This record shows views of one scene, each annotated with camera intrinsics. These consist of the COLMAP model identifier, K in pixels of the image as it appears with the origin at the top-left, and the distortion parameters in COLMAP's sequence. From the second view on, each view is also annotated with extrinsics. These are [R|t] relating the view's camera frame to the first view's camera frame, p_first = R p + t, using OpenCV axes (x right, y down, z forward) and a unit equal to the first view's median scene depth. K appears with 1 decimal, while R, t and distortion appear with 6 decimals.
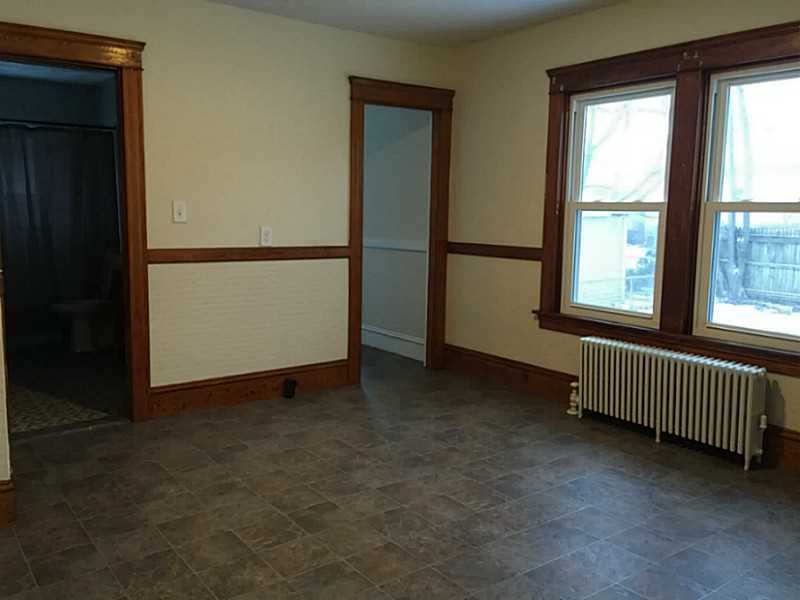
lens RADIAL K [[704.2, 0, 400.0], [0, 704.2, 300.0], [0, 0, 1]] dist [0.117655, -0.203233]
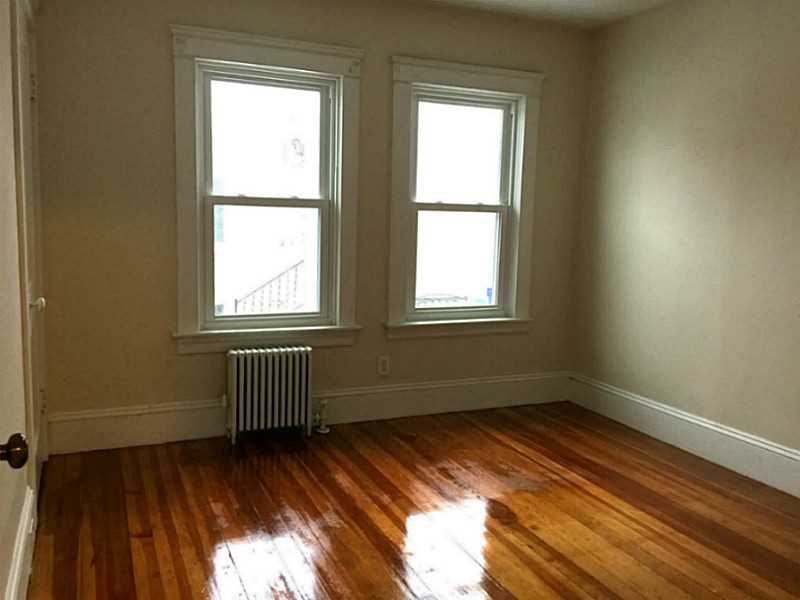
lens RADIAL K [[704.2, 0, 400.0], [0, 704.2, 300.0], [0, 0, 1]] dist [0.117655, -0.203233]
pose [[0.218327, -0.138288, 0.966028, -0.539597], [0.108283, 0.987229, 0.116850, -0.091185], [-0.969850, 0.079093, 0.230513, 0.601351]]
